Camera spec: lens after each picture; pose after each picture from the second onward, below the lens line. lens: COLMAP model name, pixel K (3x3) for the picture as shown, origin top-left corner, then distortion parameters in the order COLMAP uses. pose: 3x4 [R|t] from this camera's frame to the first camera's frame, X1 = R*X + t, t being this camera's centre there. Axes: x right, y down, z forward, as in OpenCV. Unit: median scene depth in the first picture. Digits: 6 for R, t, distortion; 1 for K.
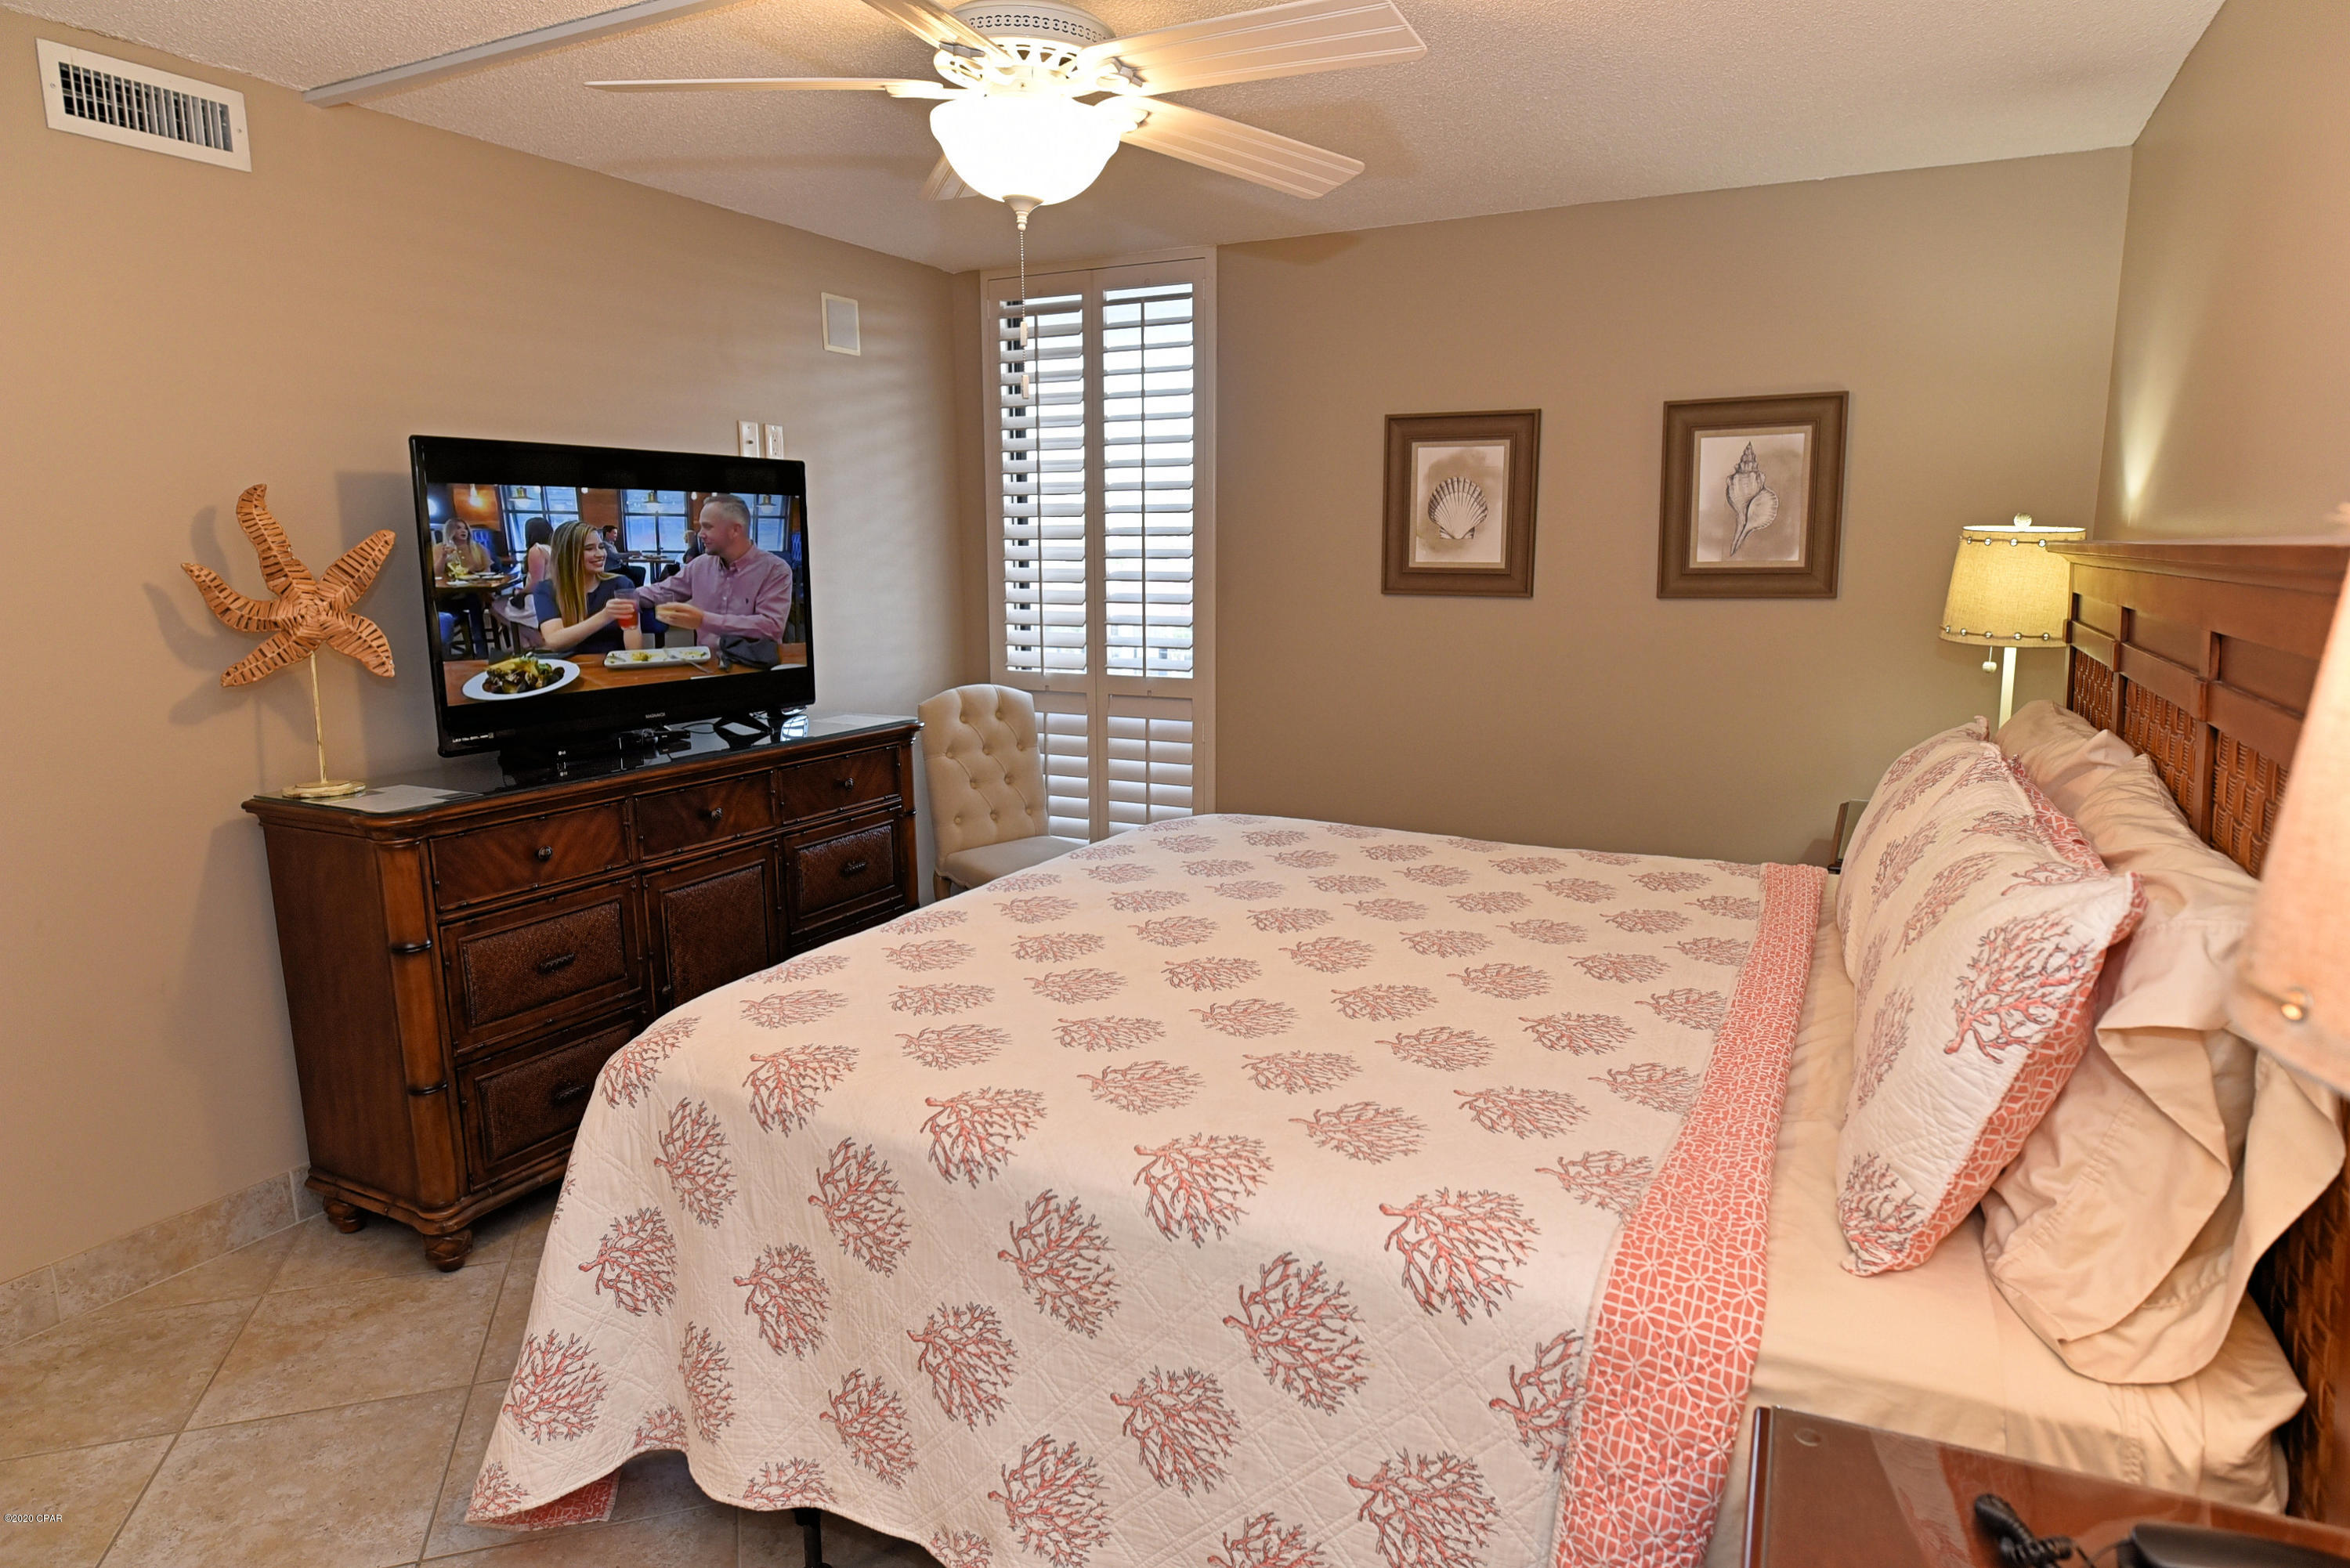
lens RADIAL K [[1355.4, 0, 1181.9], [0, 1355.4, 793.8], [0, 0, 1]] dist [-0.024132, 0.001874]
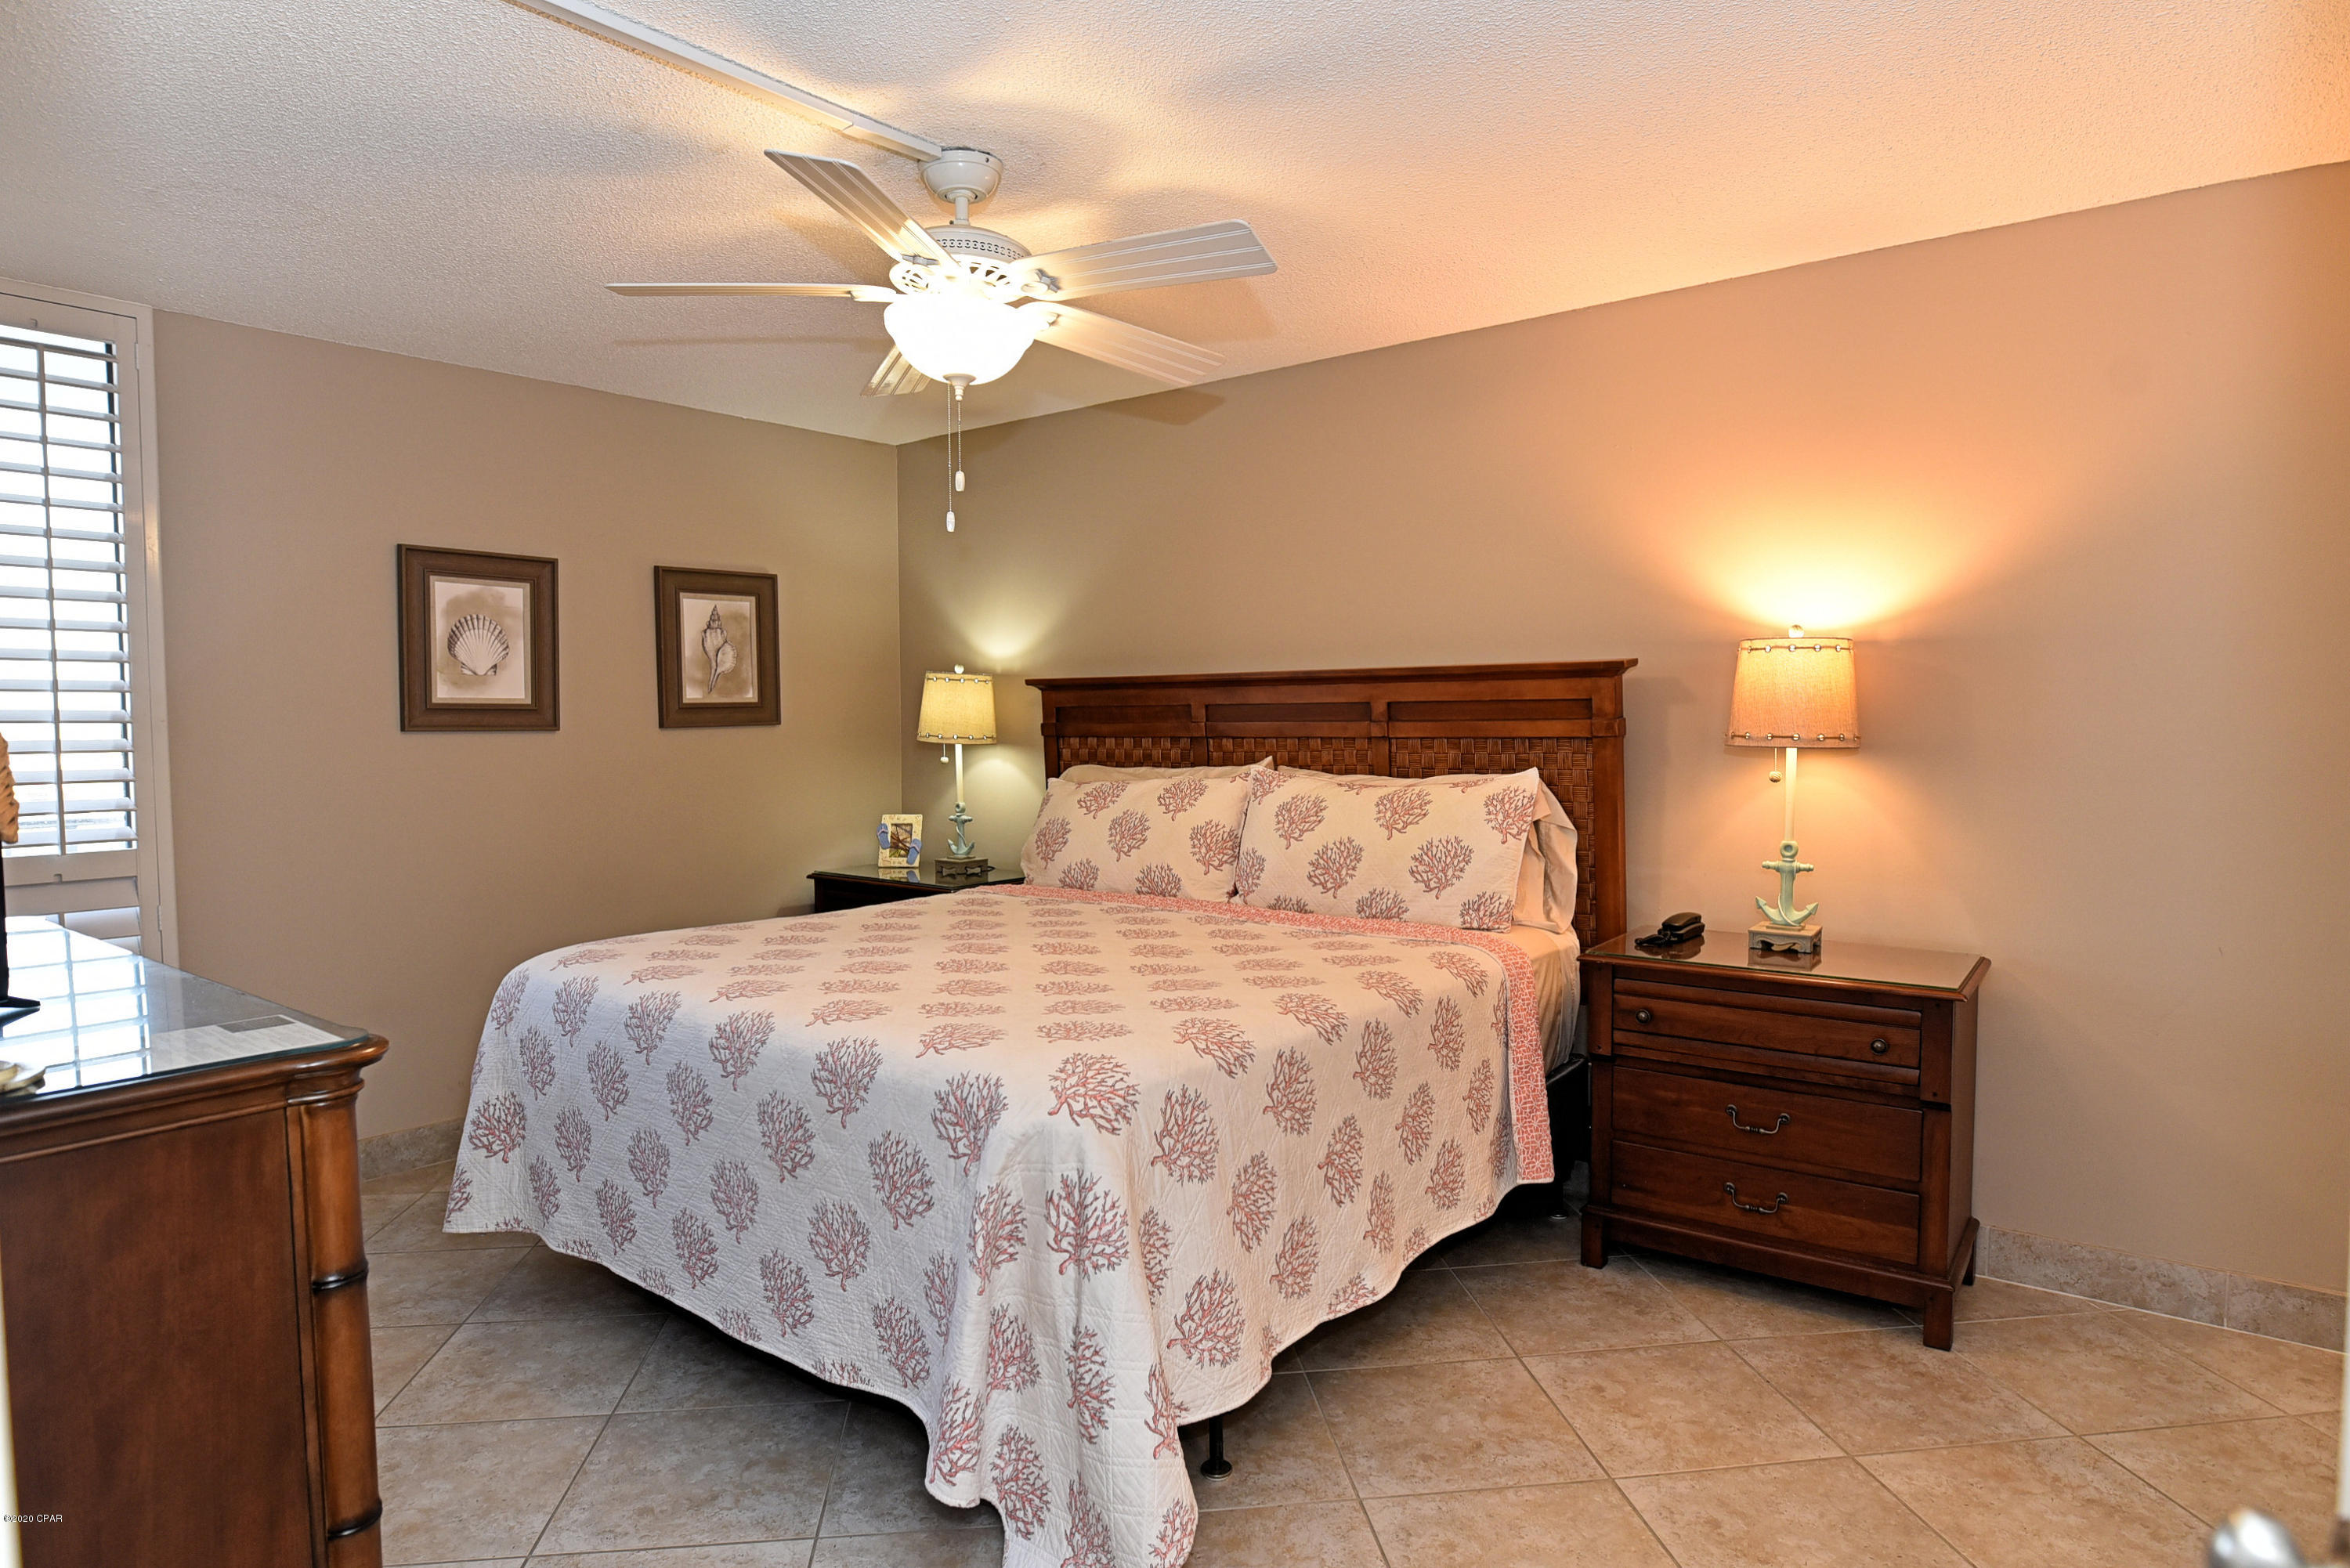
lens RADIAL K [[1355.4, 0, 1181.9], [0, 1355.4, 793.8], [0, 0, 1]] dist [-0.024132, 0.001874]
pose [[0.206895, -0.056157, 0.976750, -0.700149], [0.177140, 0.984001, 0.019052, -0.030368], [-0.962193, 0.169080, 0.213532, 0.316722]]
